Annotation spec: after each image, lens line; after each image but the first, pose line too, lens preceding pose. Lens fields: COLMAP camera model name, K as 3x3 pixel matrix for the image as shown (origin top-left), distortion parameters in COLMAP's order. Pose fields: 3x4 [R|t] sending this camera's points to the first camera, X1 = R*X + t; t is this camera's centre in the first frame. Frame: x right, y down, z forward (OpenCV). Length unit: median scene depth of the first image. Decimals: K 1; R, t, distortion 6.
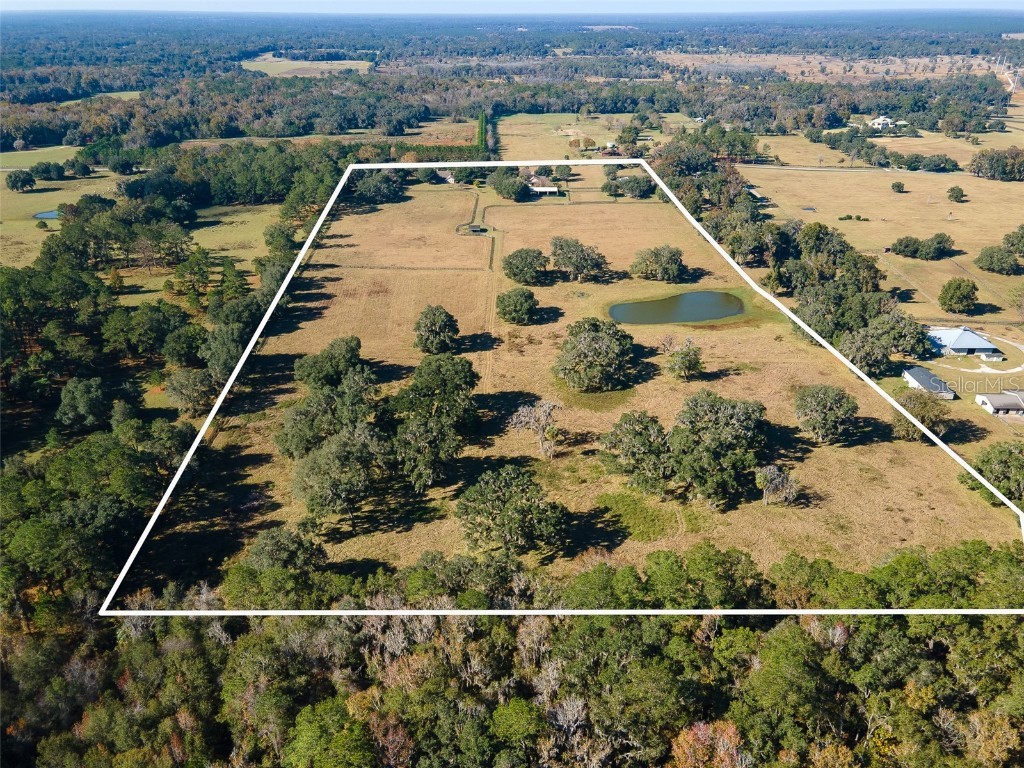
lens RADIAL K [[724.1, 0, 512.1], [0, 724.1, 385.7], [0, 0, 1]] dist [0.041578, 0.002489]
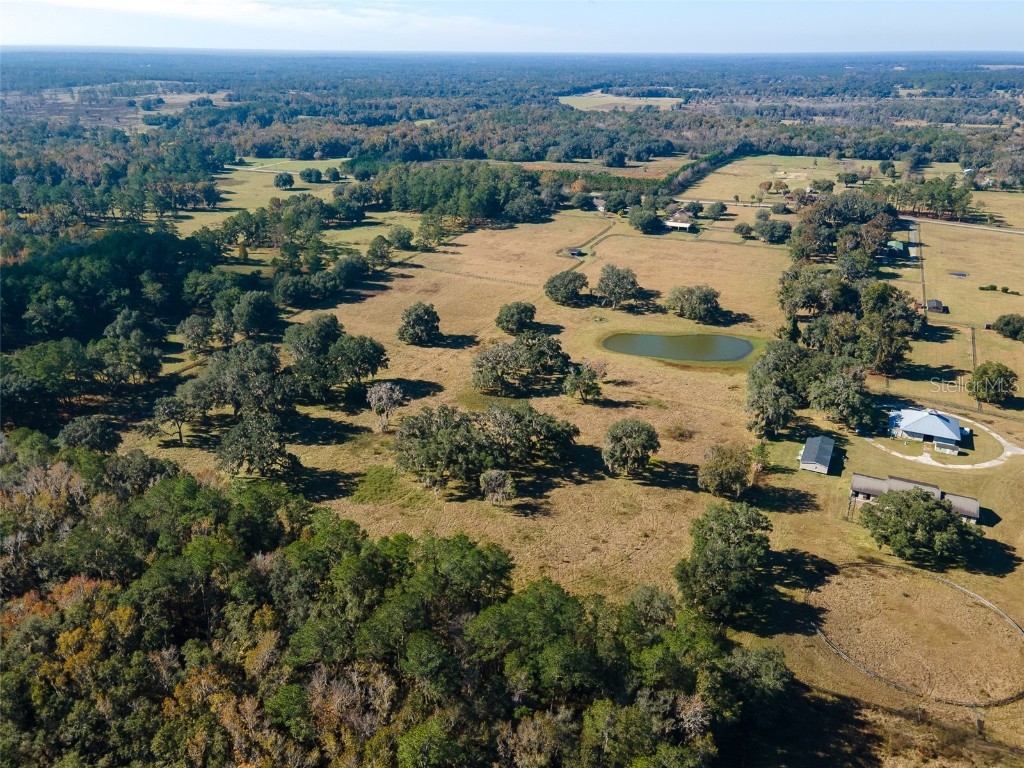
lens RADIAL K [[724.1, 0, 513.3], [0, 724.1, 382.8], [0, 0, 1]] dist [0.041578, 0.002489]
pose [[0.910785, 0.180189, -0.371487, 0.215500], [-0.197181, 0.980335, -0.007924, -0.003120], [0.362754, 0.080467, 0.928404, 0.004075]]
